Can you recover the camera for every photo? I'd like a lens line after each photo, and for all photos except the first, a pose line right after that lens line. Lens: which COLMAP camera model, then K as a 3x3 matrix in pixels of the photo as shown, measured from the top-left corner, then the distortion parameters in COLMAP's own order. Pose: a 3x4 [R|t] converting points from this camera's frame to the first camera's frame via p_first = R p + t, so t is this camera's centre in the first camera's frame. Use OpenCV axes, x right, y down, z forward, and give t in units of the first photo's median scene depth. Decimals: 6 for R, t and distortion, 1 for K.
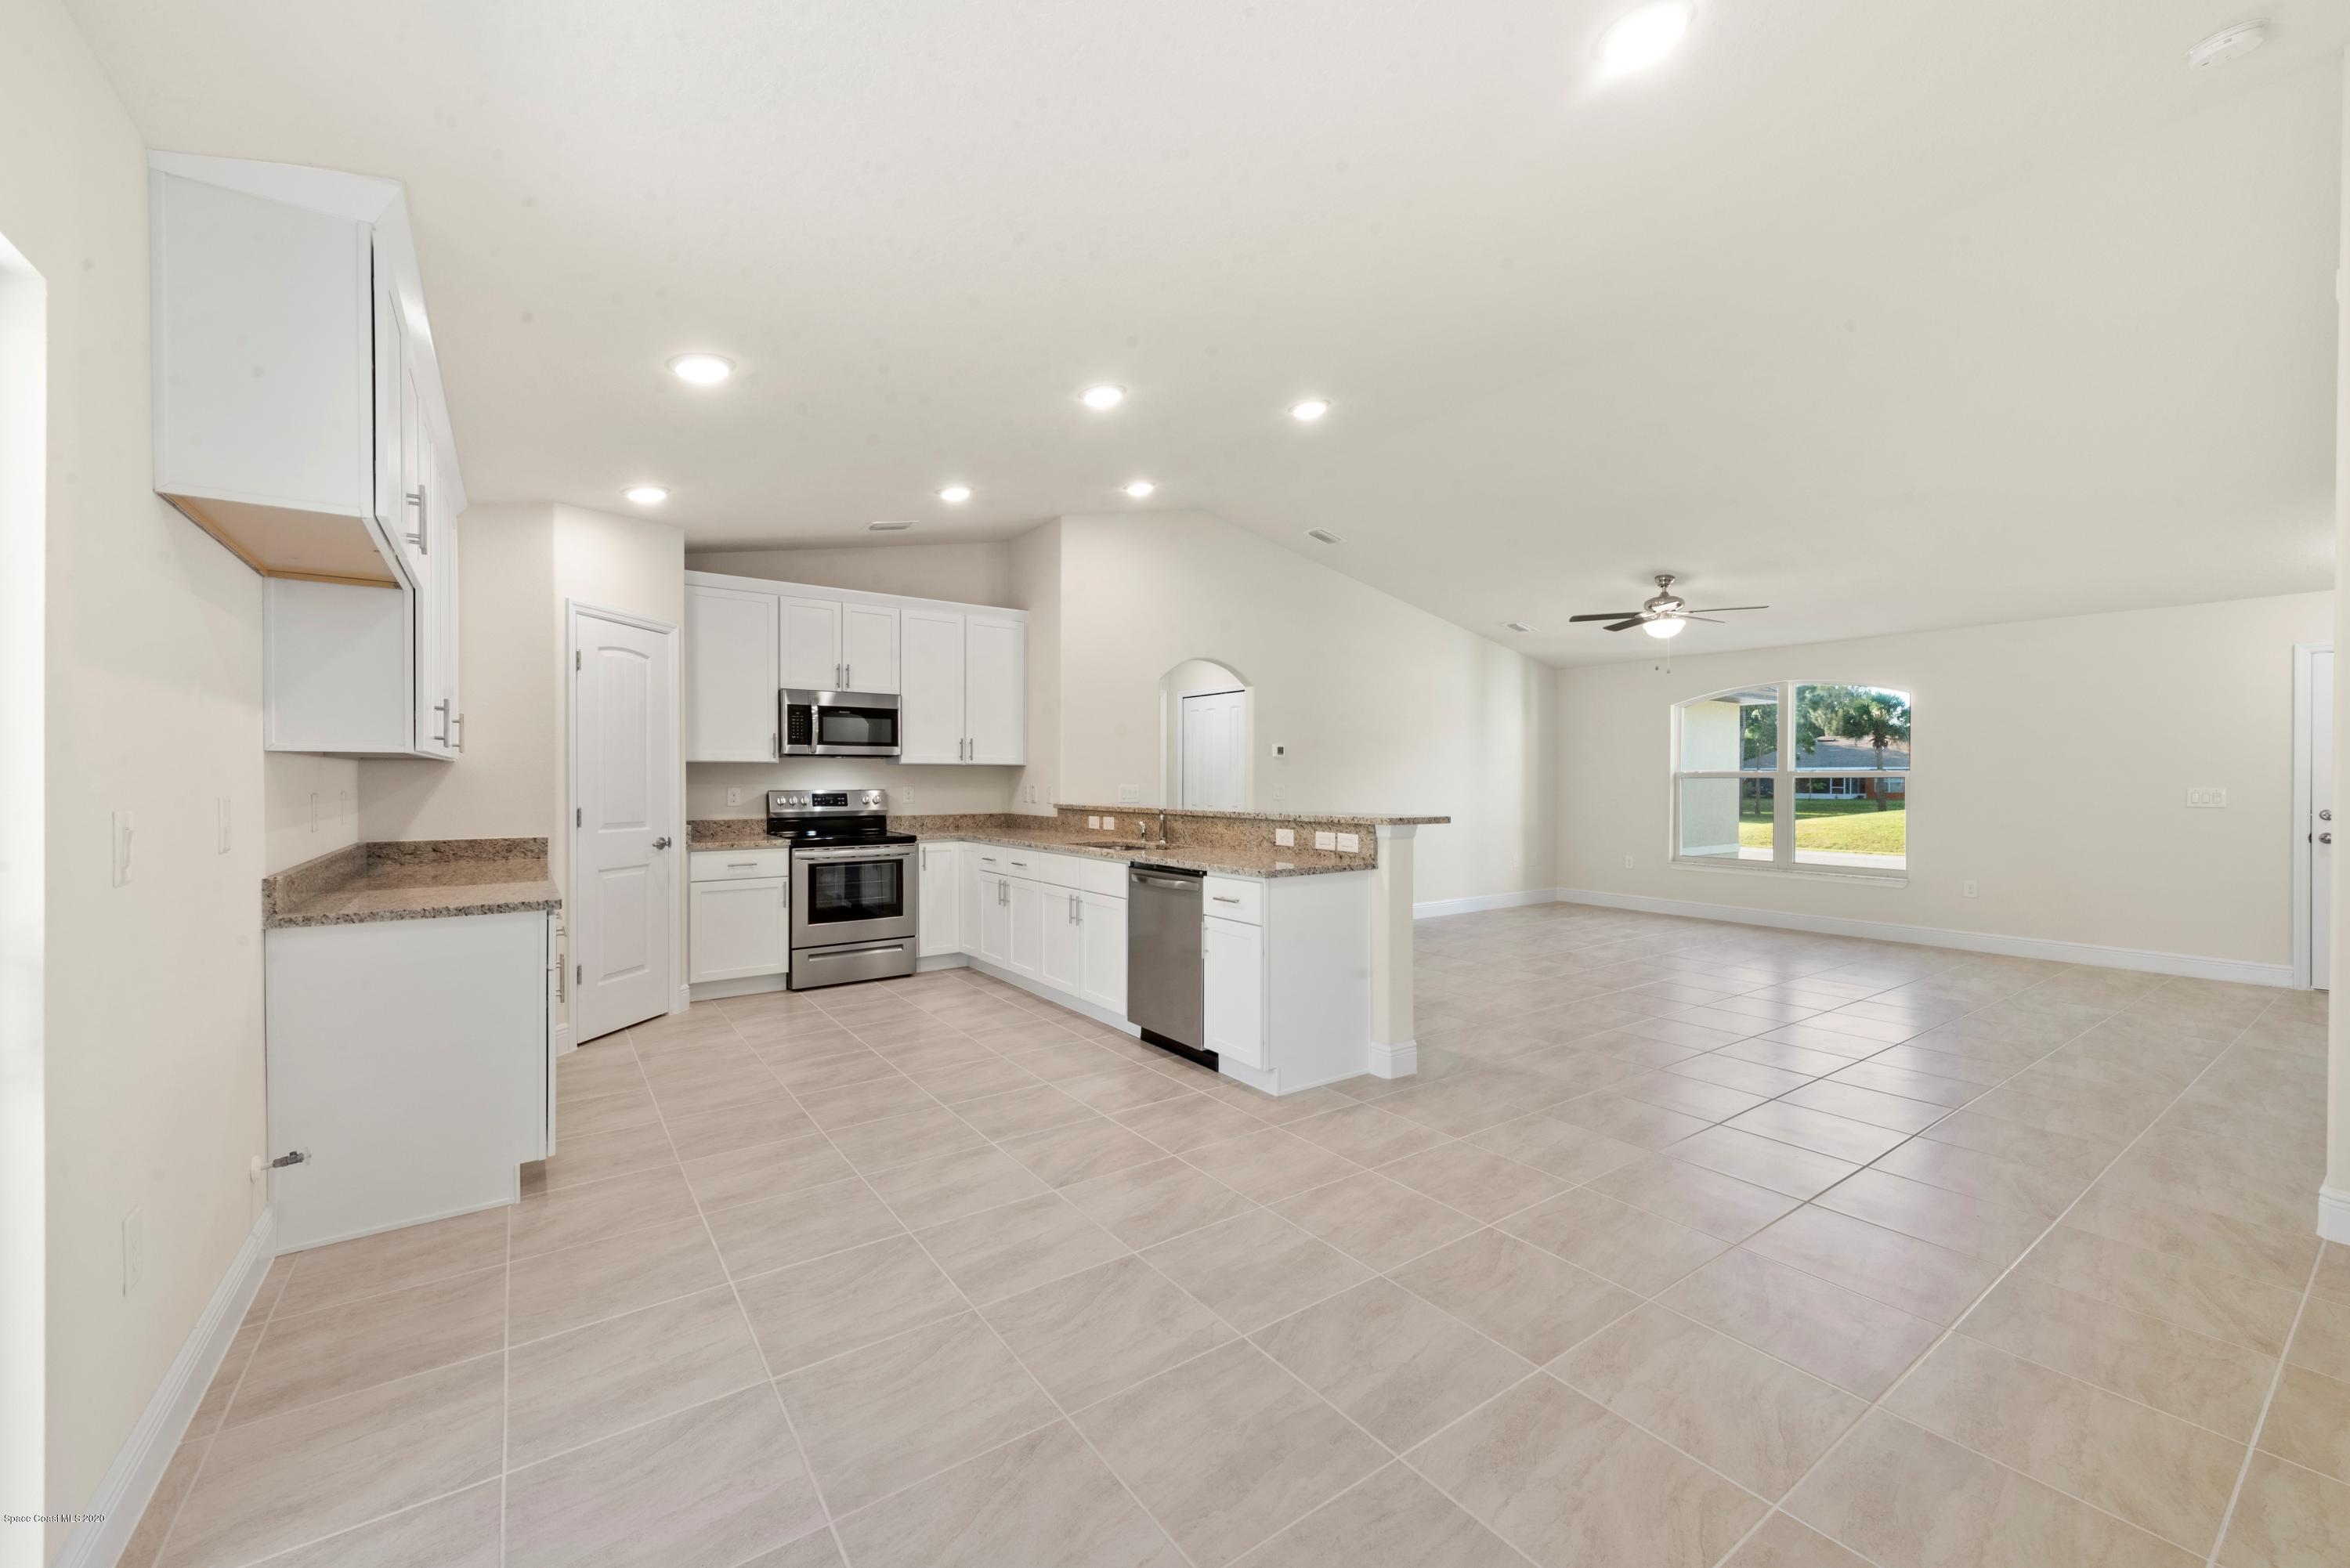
lens RADIAL K [[918.6, 0, 1171.5], [0, 918.6, 782.3], [0, 0, 1]] dist [0.020184, -0.008492]
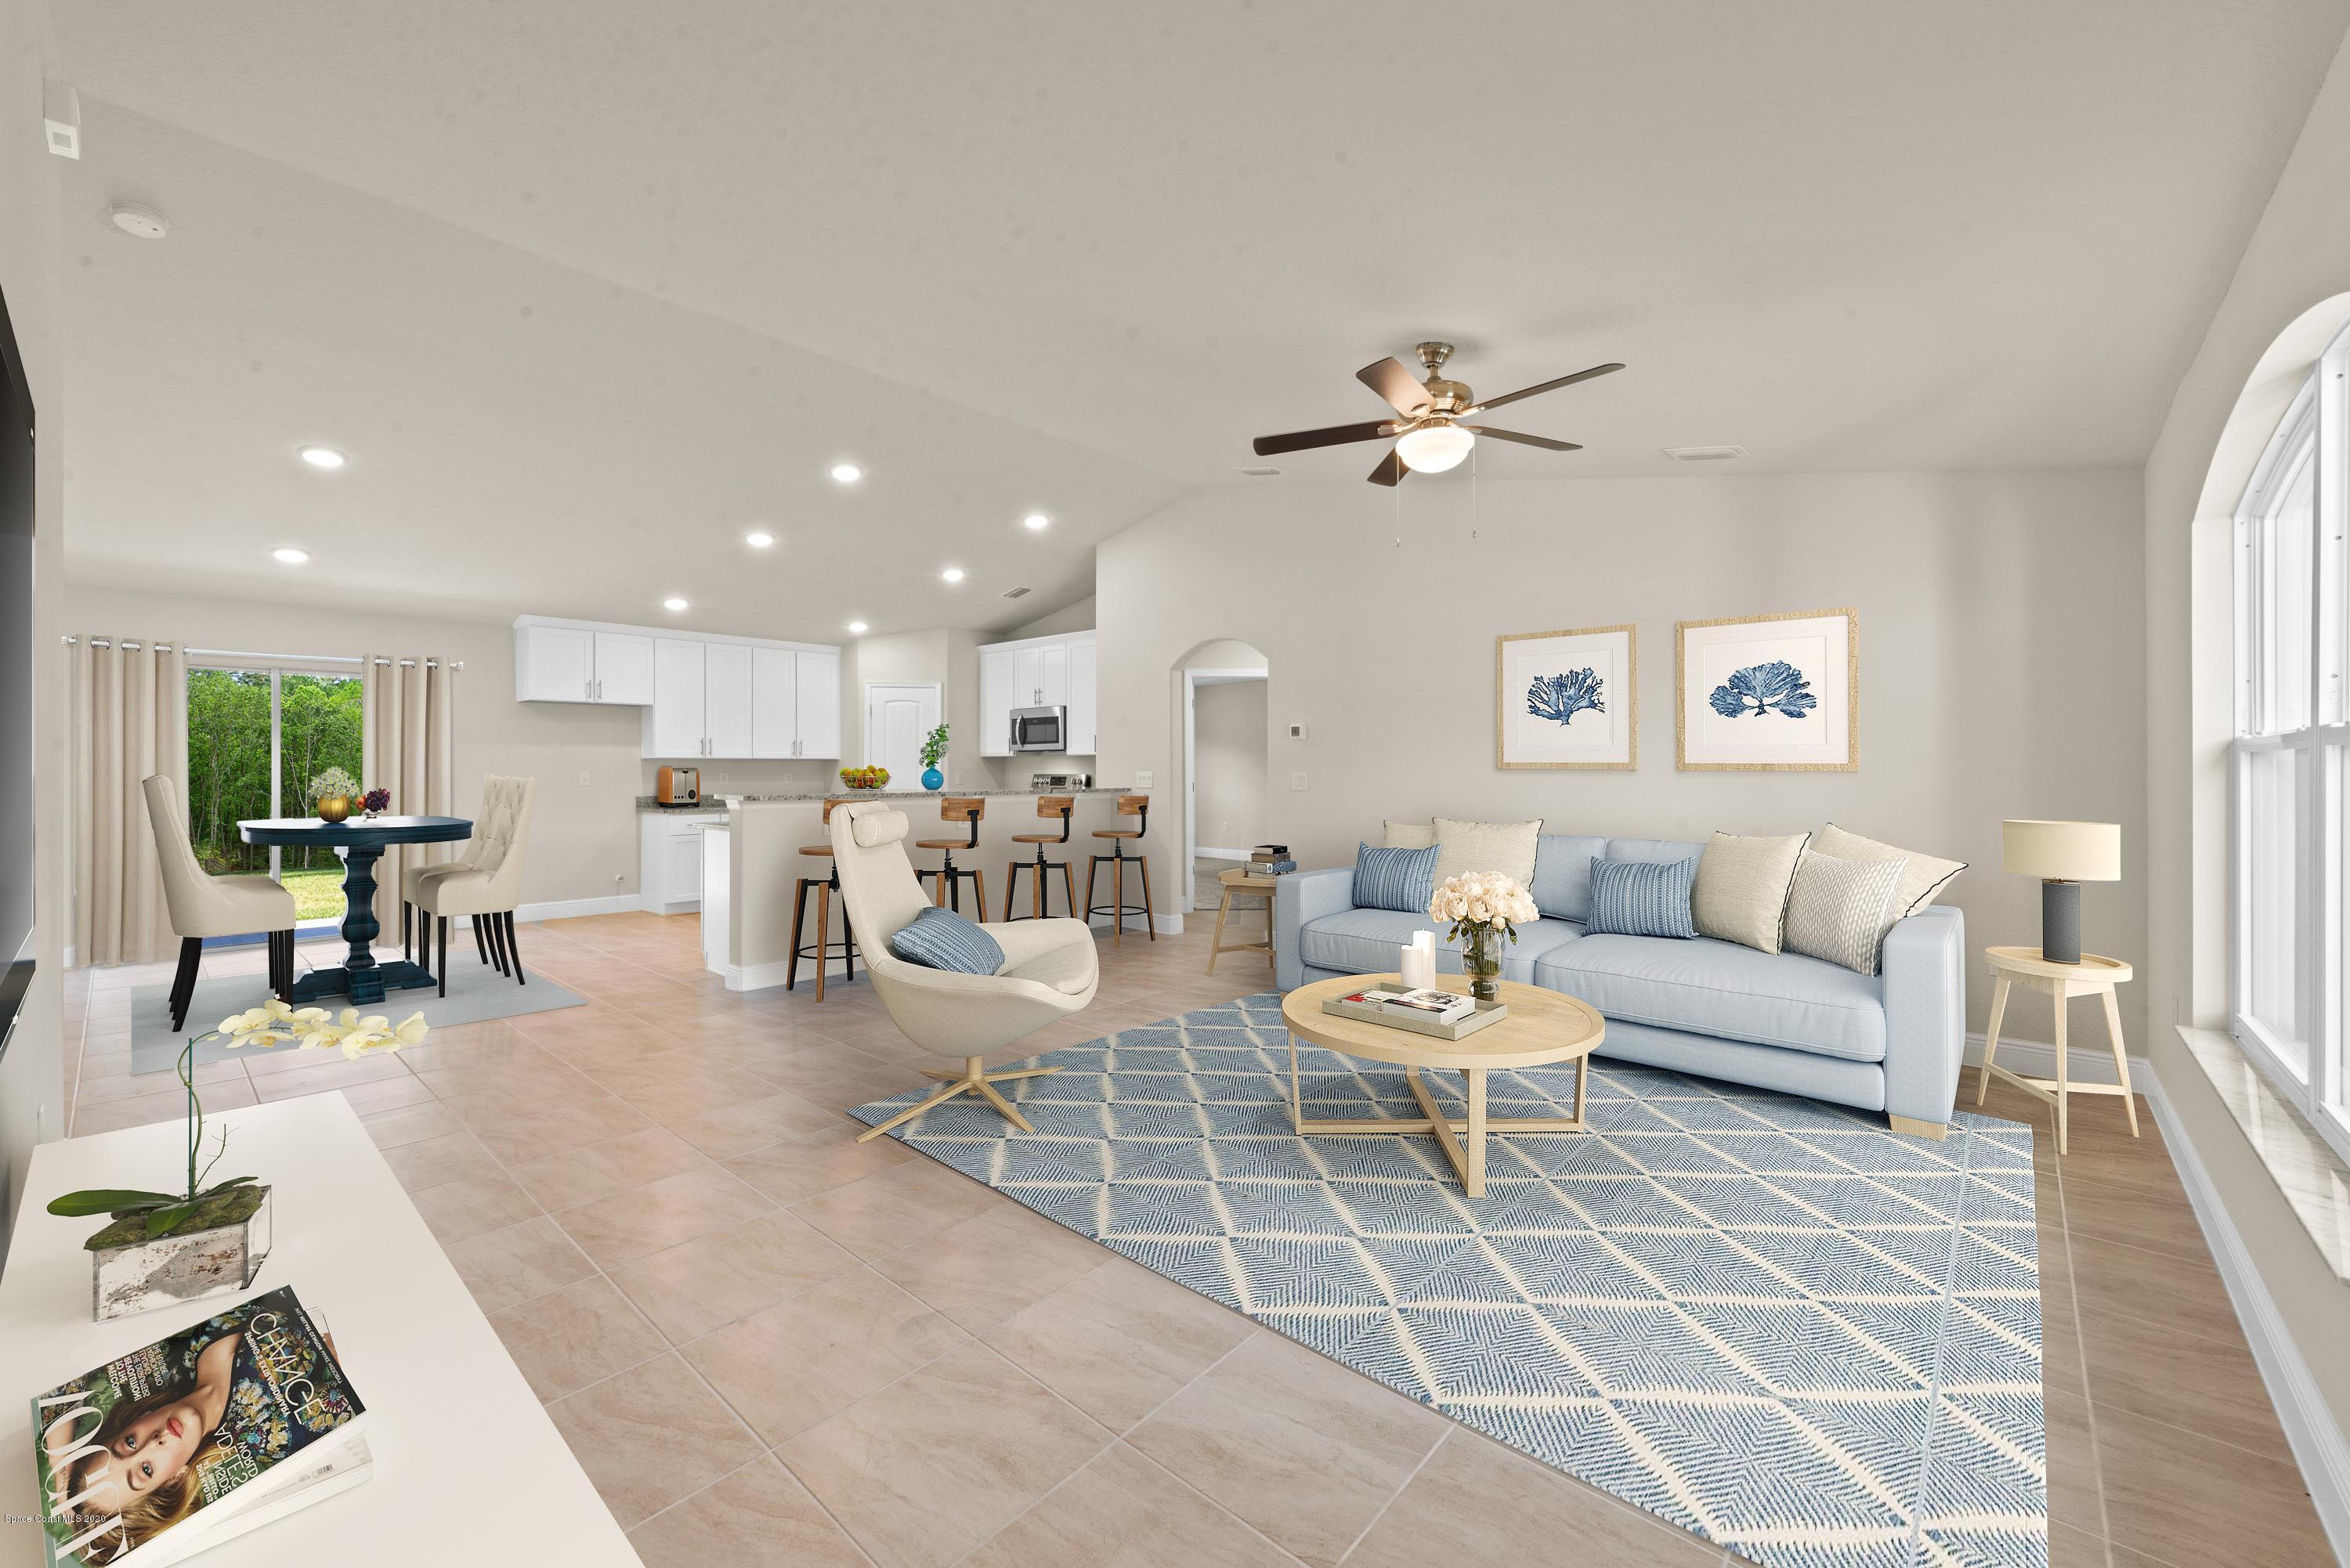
lens RADIAL K [[918.6, 0, 1171.5], [0, 918.6, 782.3], [0, 0, 1]] dist [0.020184, -0.008492]
pose [[0.228564, 0.019524, -0.973333, 1.597105], [-0.001226, 0.999804, 0.019767, -0.010288], [0.973528, -0.003325, 0.228543, 1.233694]]
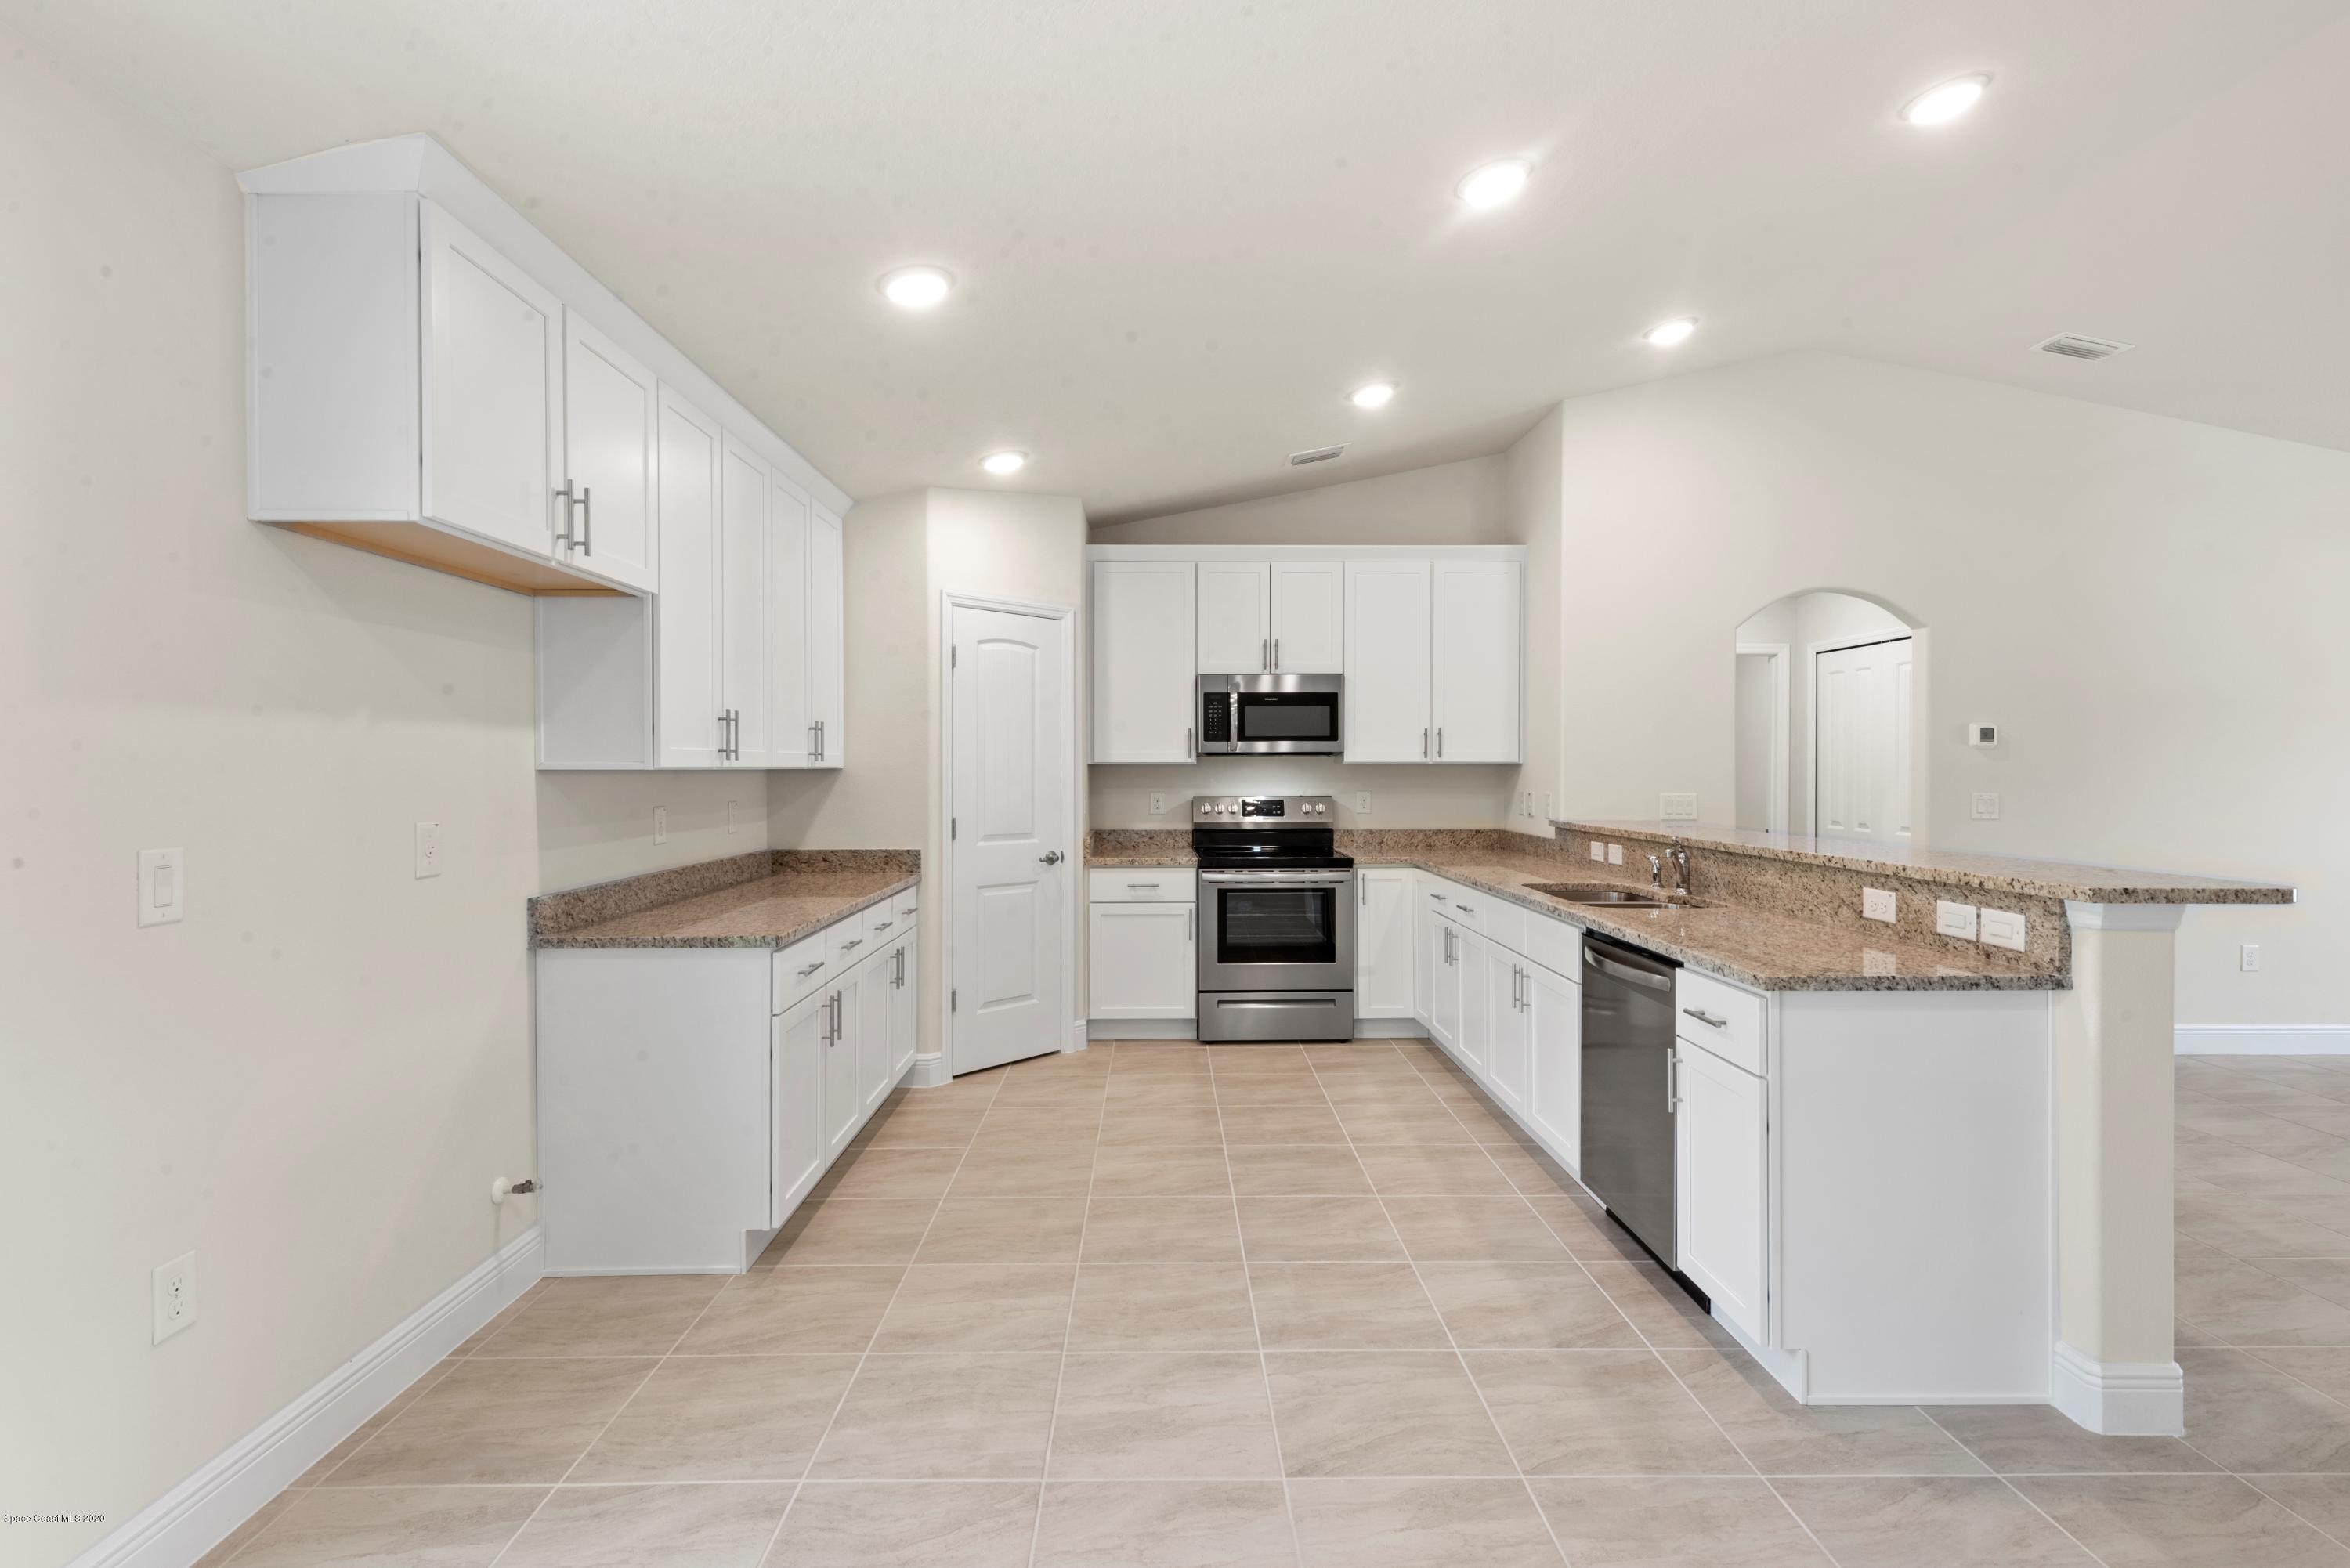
lens RADIAL K [[1089.0, 0, 1171.7], [0, 1089.0, 773.6], [0, 0, 1]] dist [0.016817, -0.008368]
pose [[0.824946, 0.001767, -0.565208, 0.150597], [-0.000803, 0.999998, 0.001954, -0.019029], [0.565211, -0.001159, 0.824946, 0.242369]]
